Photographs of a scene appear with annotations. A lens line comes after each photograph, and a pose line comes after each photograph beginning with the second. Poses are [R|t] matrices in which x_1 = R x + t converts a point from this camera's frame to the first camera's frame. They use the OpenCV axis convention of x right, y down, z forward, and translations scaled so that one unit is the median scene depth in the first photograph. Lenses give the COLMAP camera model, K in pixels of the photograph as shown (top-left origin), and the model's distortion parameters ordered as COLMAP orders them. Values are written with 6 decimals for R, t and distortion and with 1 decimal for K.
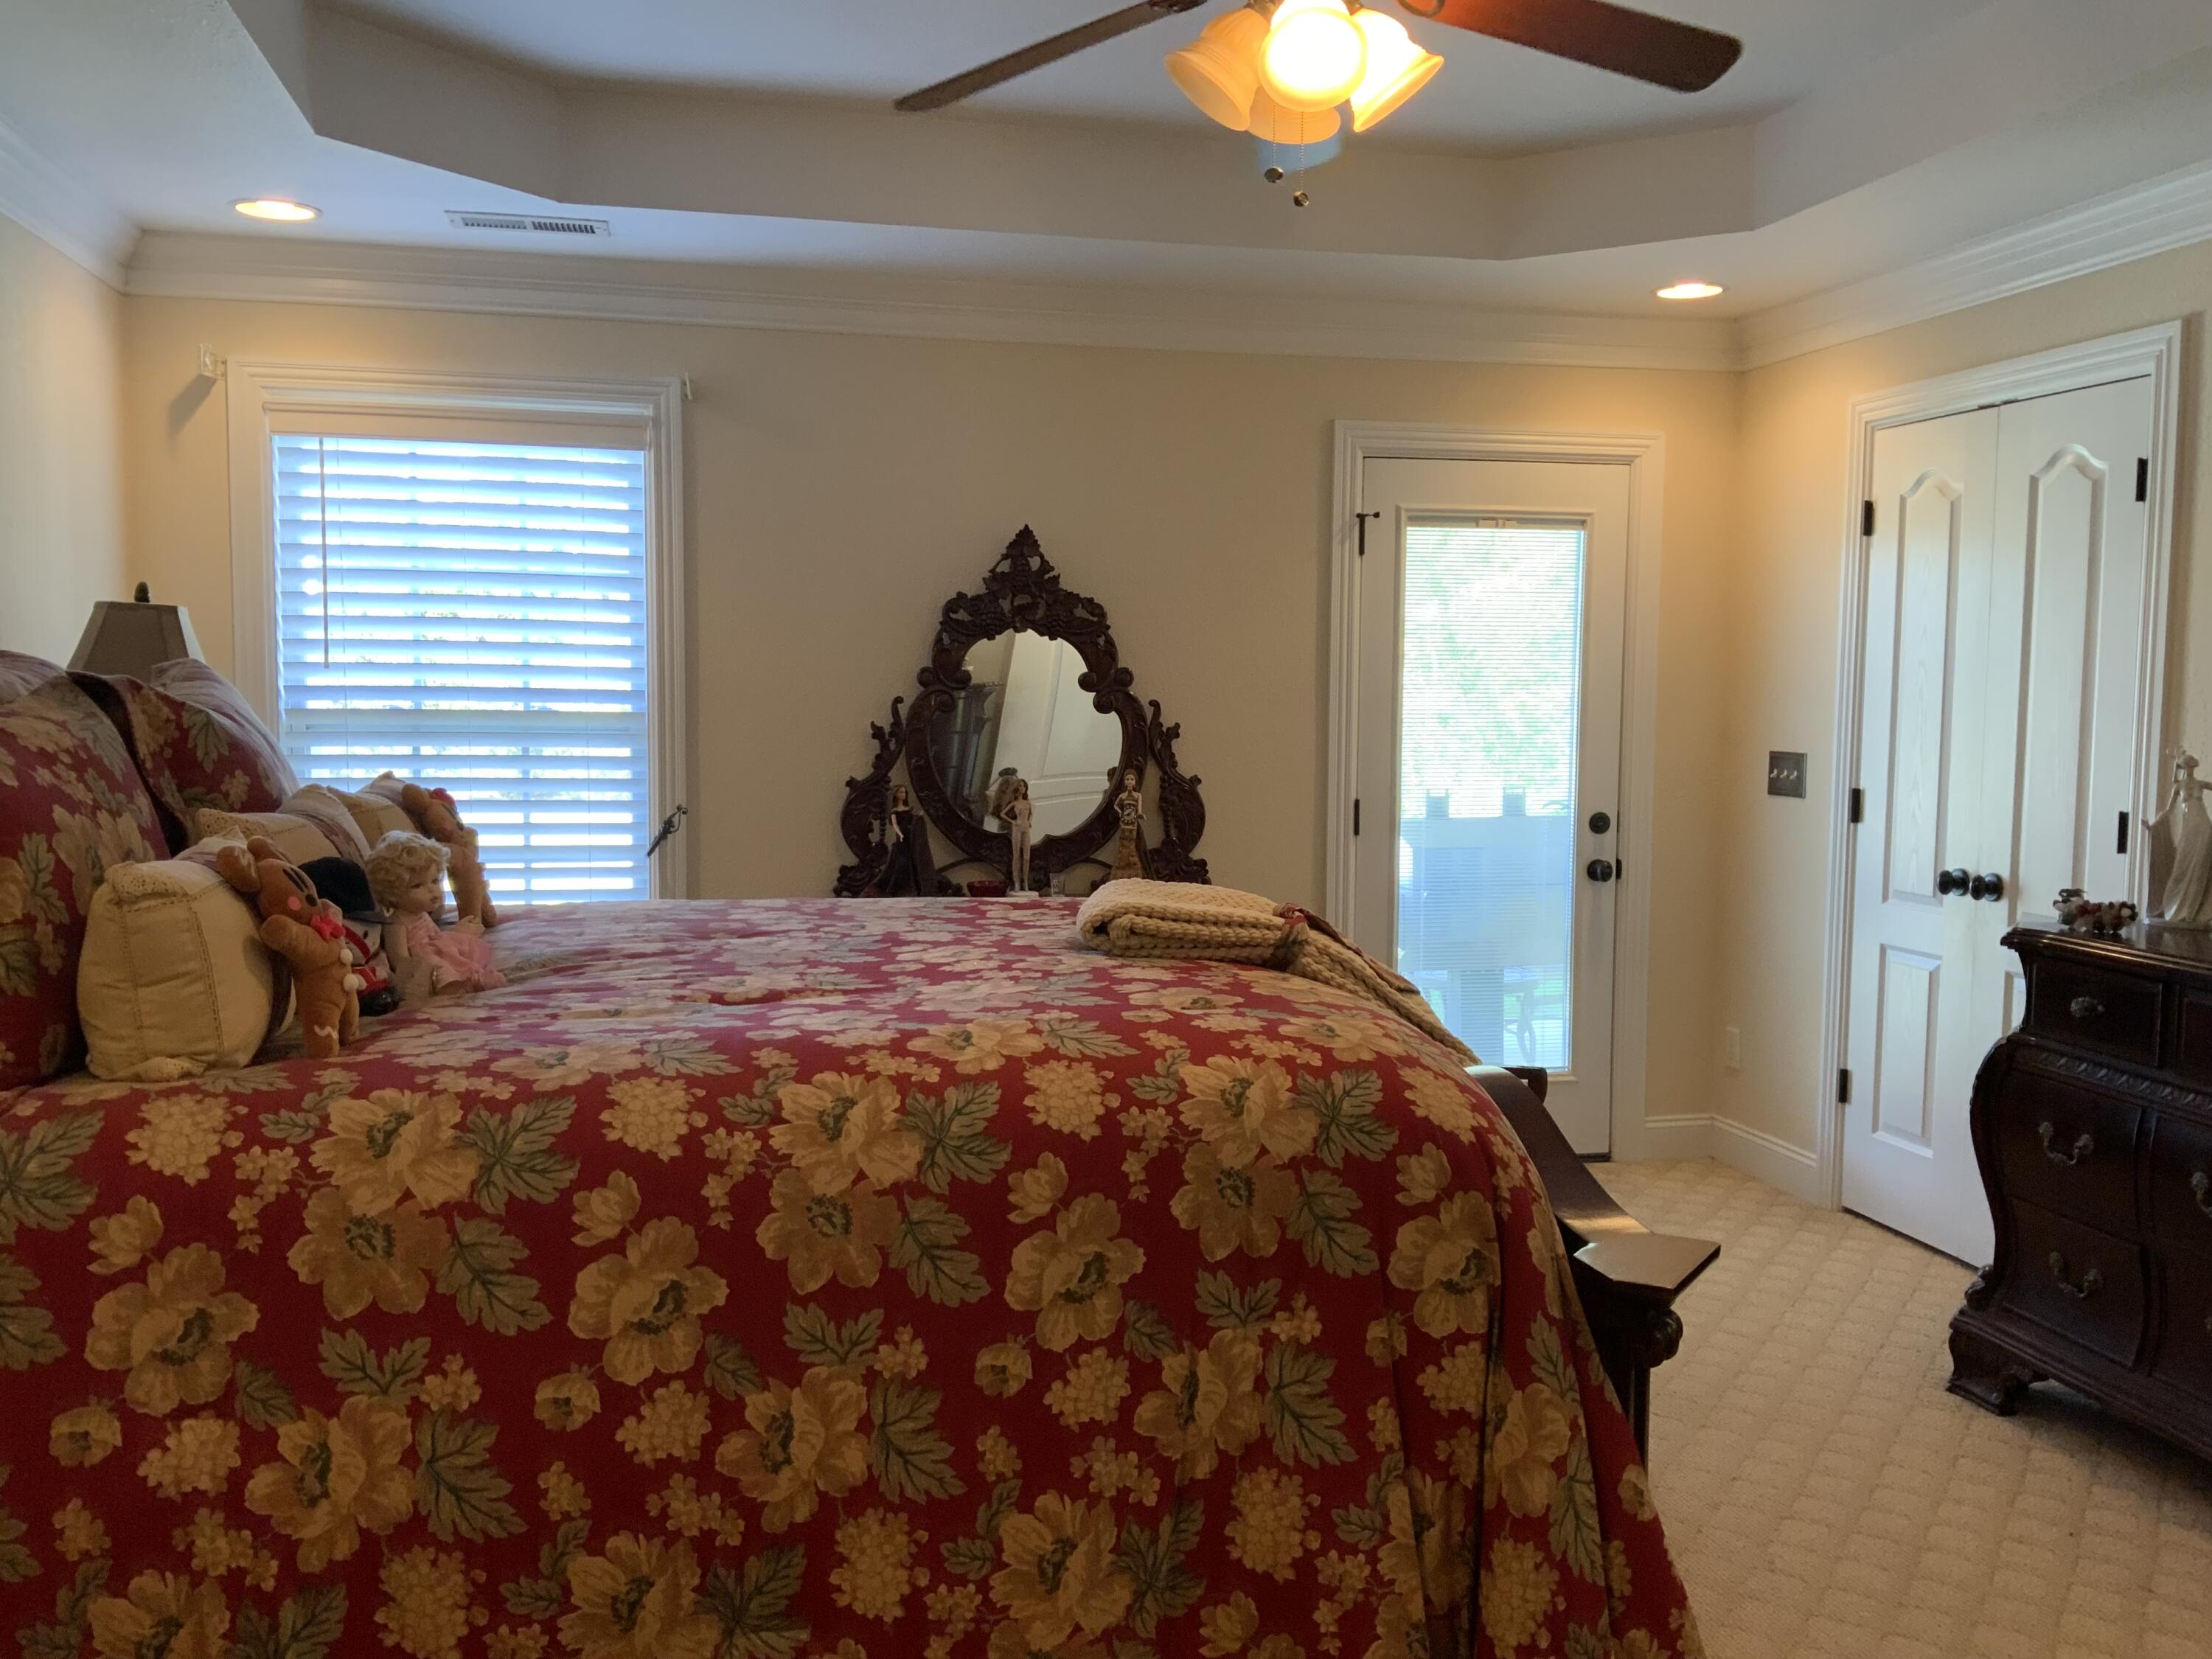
lens RADIAL K [[1839.7, 0, 1098.7], [0, 1839.7, 830.9], [0, 0, 1]] dist [0.077342, -0.135940]
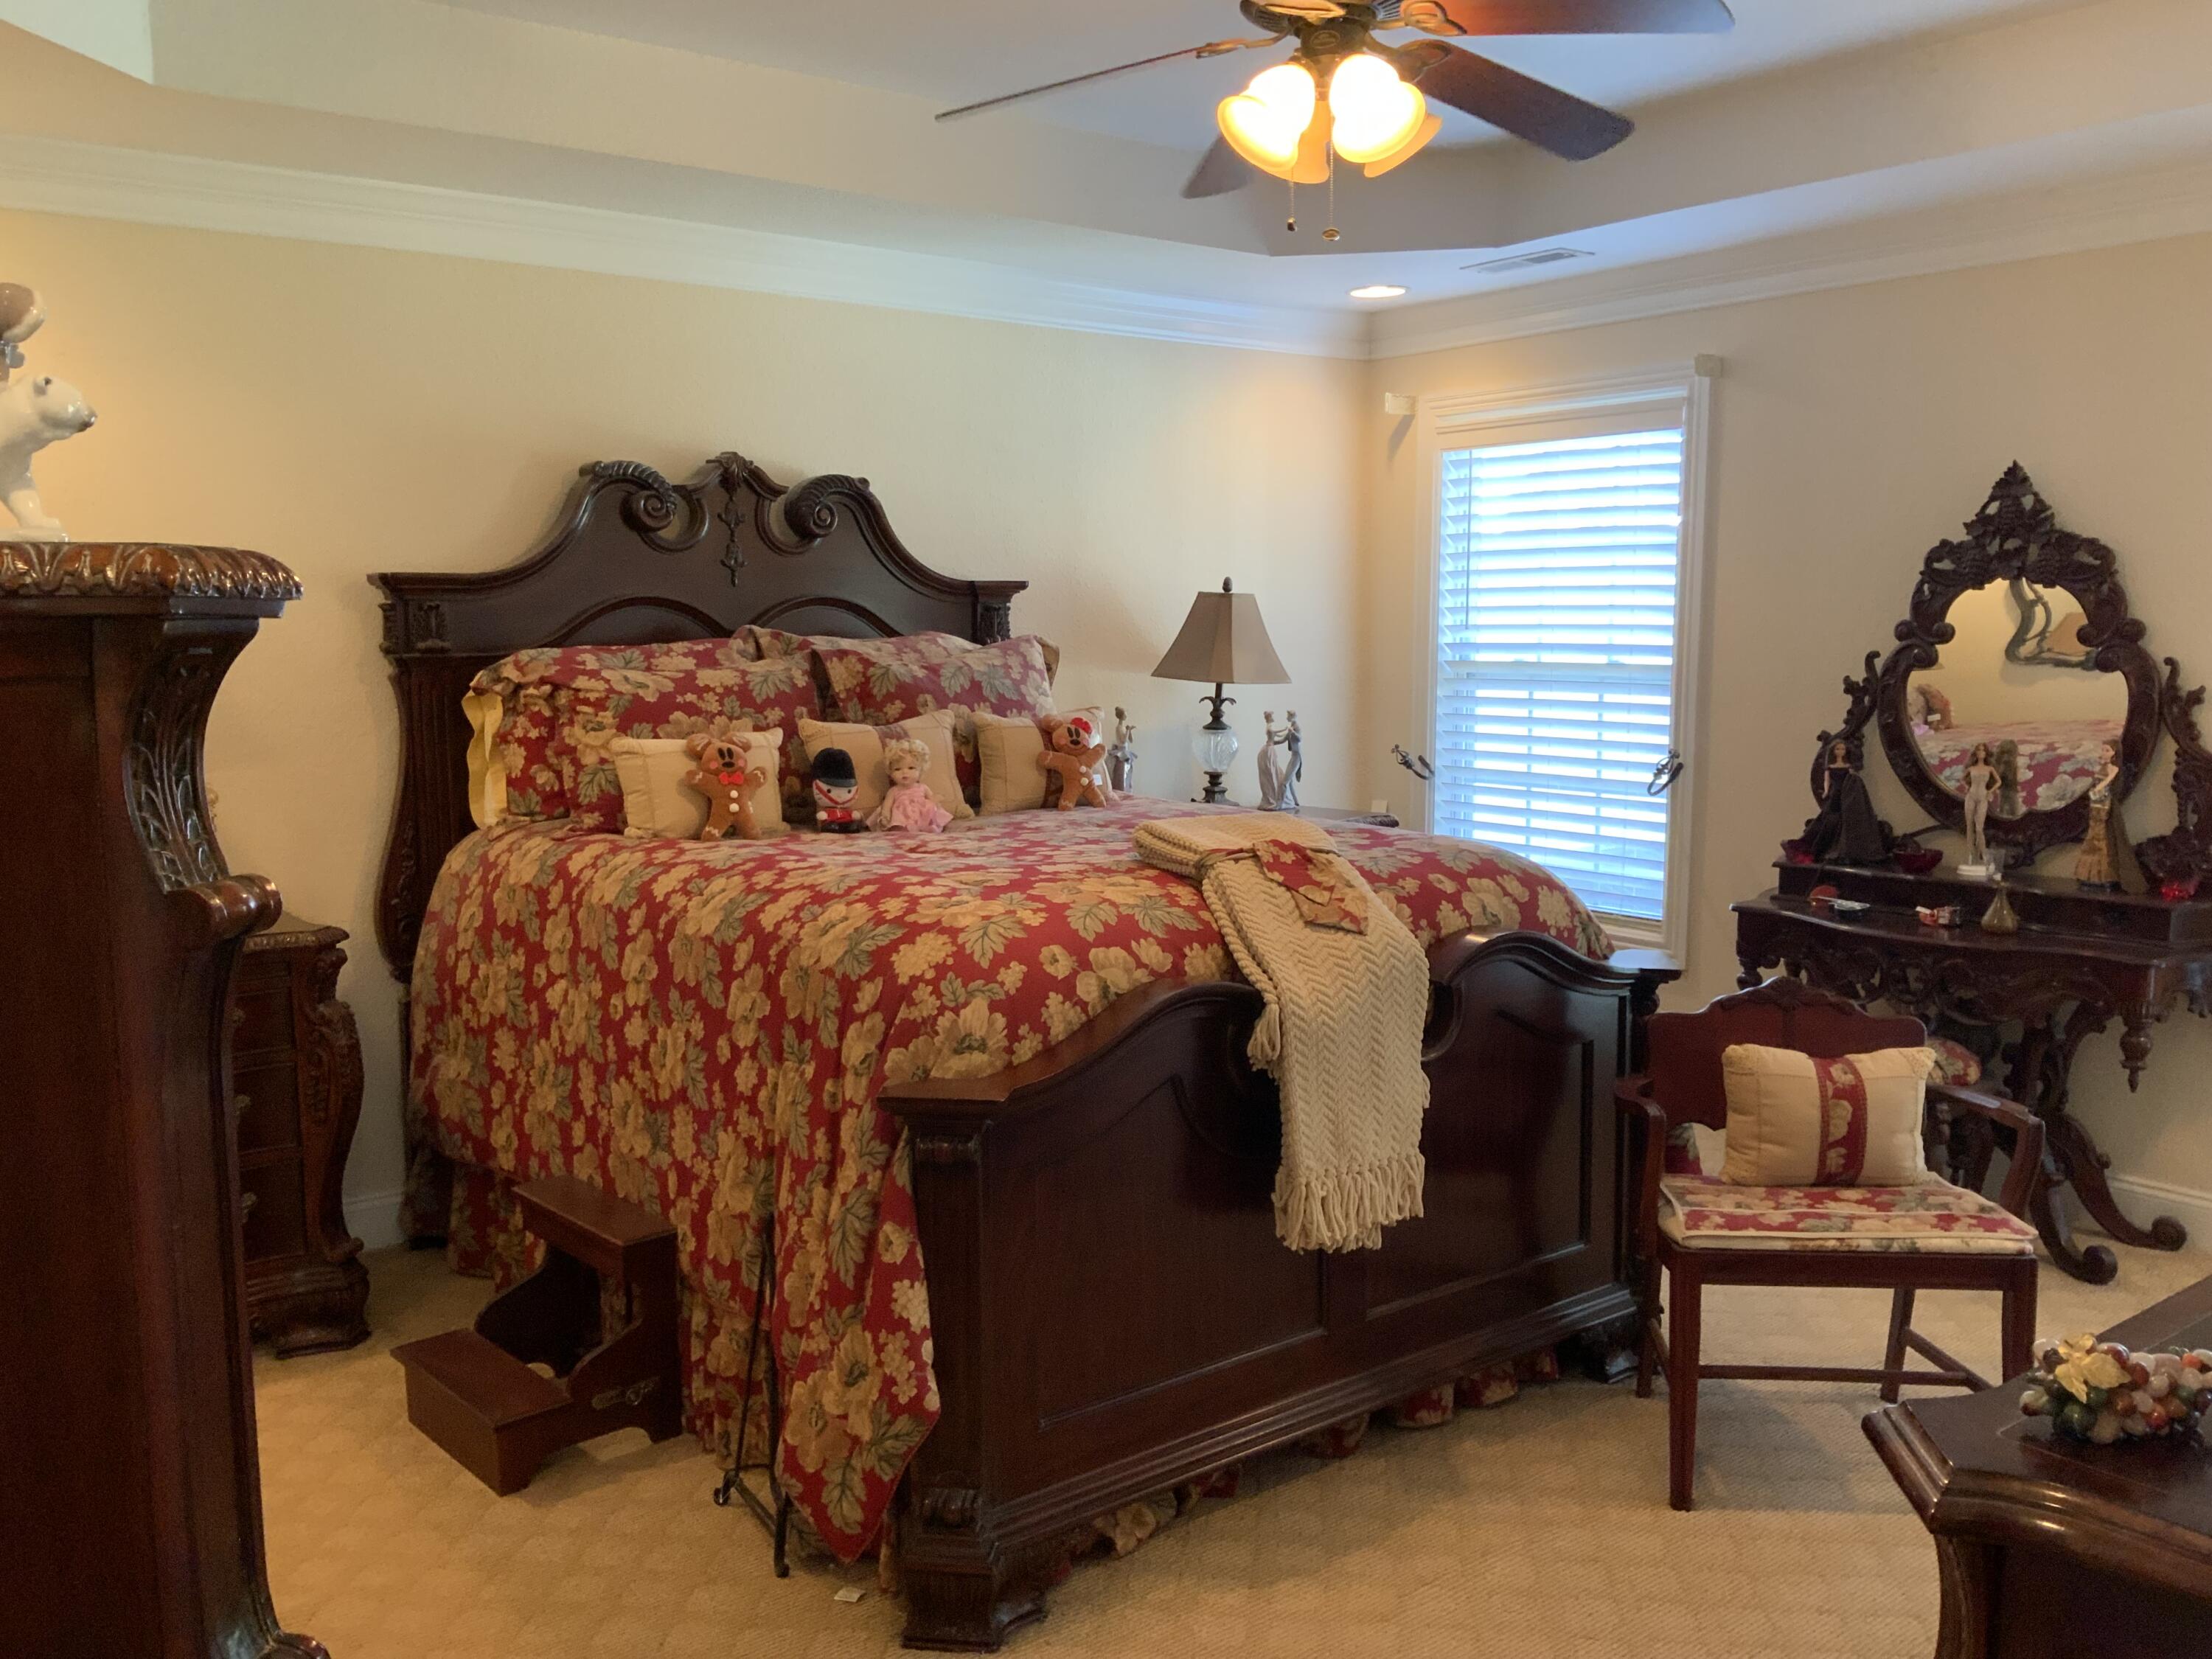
lens RADIAL K [[1839.7, 0, 1094.1], [0, 1839.7, 834.9], [0, 0, 1]] dist [0.077342, -0.135940]
pose [[0.409066, 0.096089, -0.907432, 0.625133], [-0.062354, 0.995059, 0.077260, -0.026498], [0.910372, 0.024978, 0.413036, 0.221376]]
